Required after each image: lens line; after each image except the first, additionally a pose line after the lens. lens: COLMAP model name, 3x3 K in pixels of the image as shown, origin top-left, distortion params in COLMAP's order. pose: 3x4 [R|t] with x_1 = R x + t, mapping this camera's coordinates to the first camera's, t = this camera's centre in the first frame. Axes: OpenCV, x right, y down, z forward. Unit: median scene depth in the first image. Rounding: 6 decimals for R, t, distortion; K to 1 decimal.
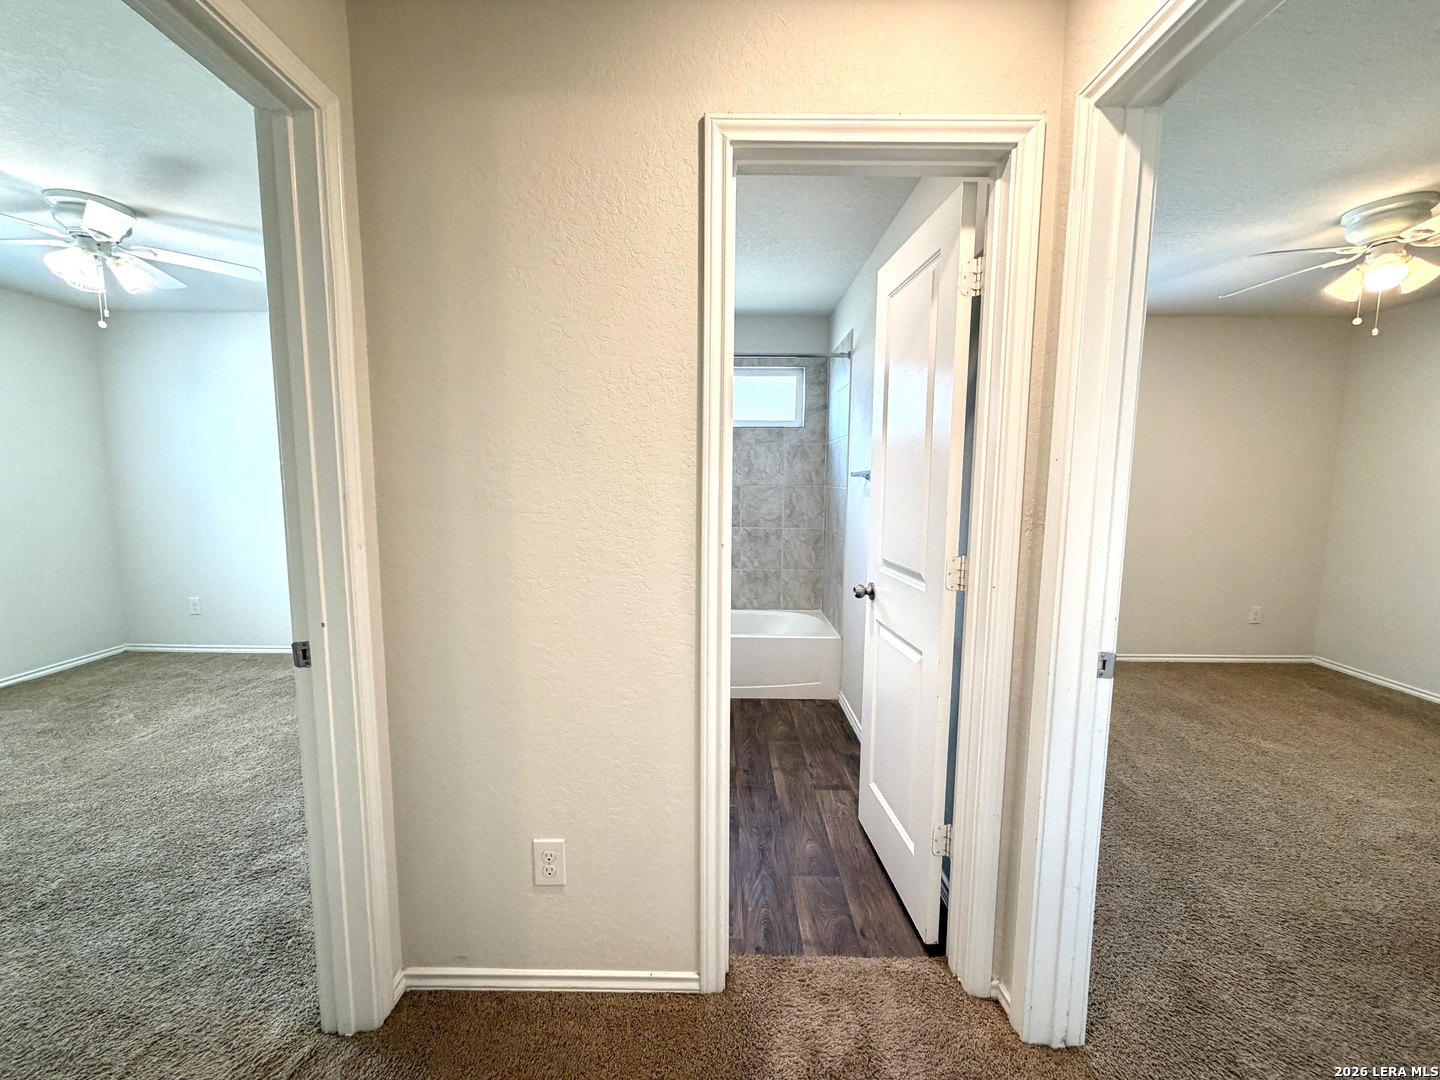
lens RADIAL K [[573.9, 0, 716.7], [0, 573.9, 542.1], [0, 0, 1]] dist [-0.000814, 0.000204]
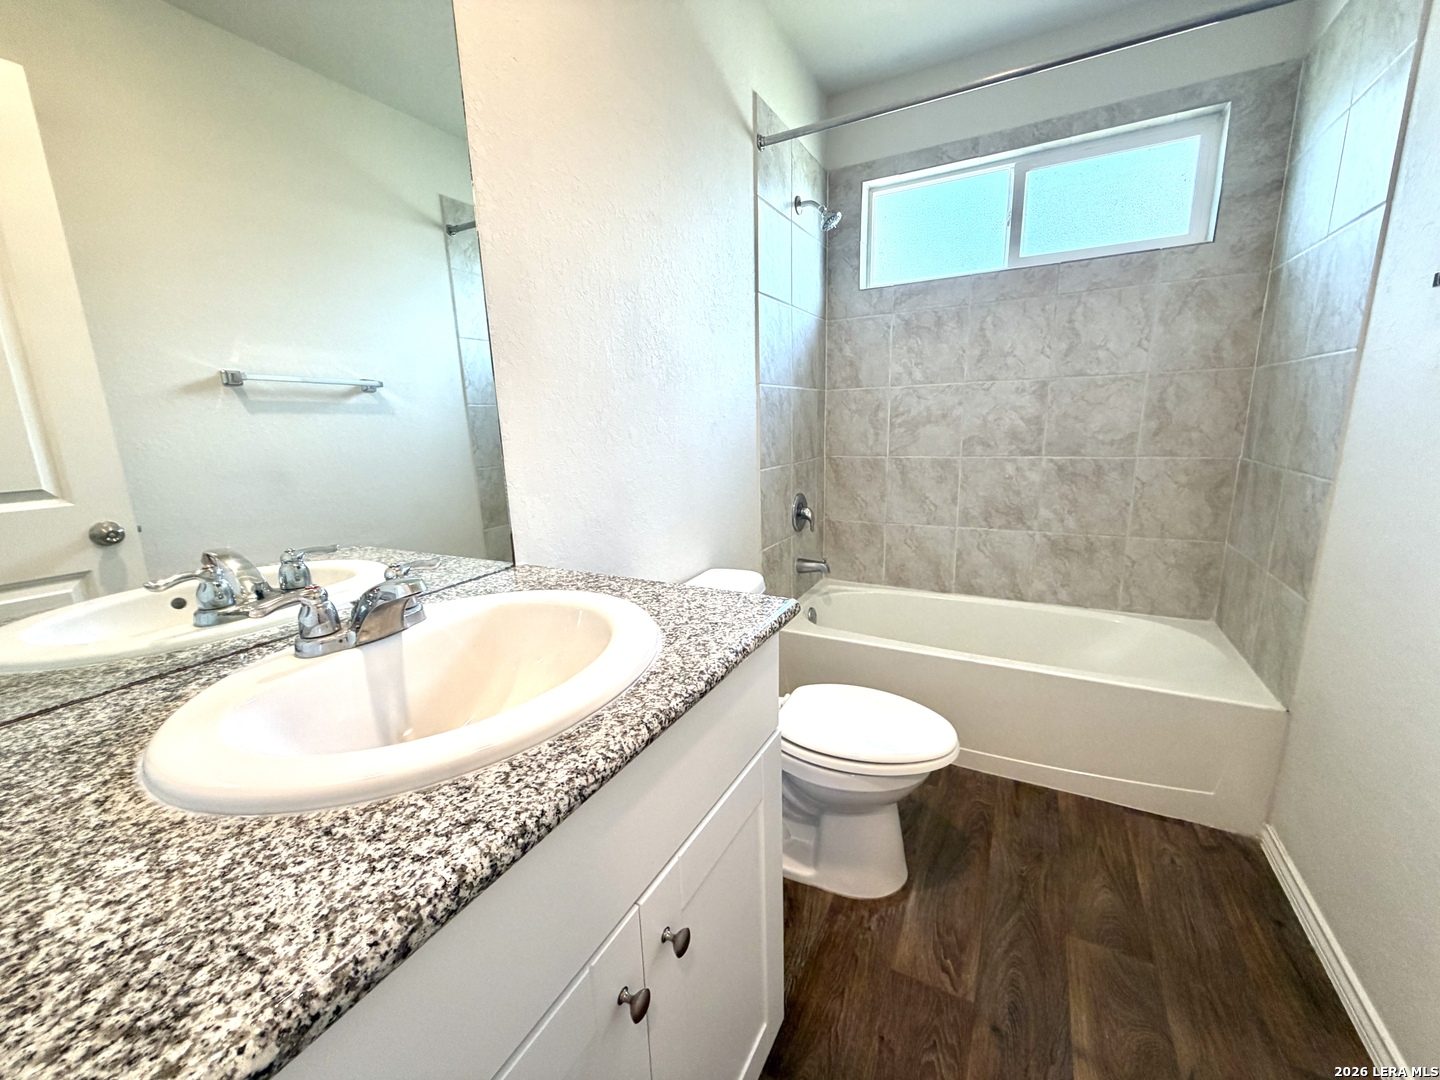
lens RADIAL K [[573.9, 0, 715.0], [0, 573.9, 537.6], [0, 0, 1]] dist [-0.000814, 0.000204]
pose [[0.881958, 0.062929, -0.467107, 0.026579], [-0.013627, 0.994037, 0.108187, -0.003554], [0.471130, -0.089051, 0.877557, 0.369848]]
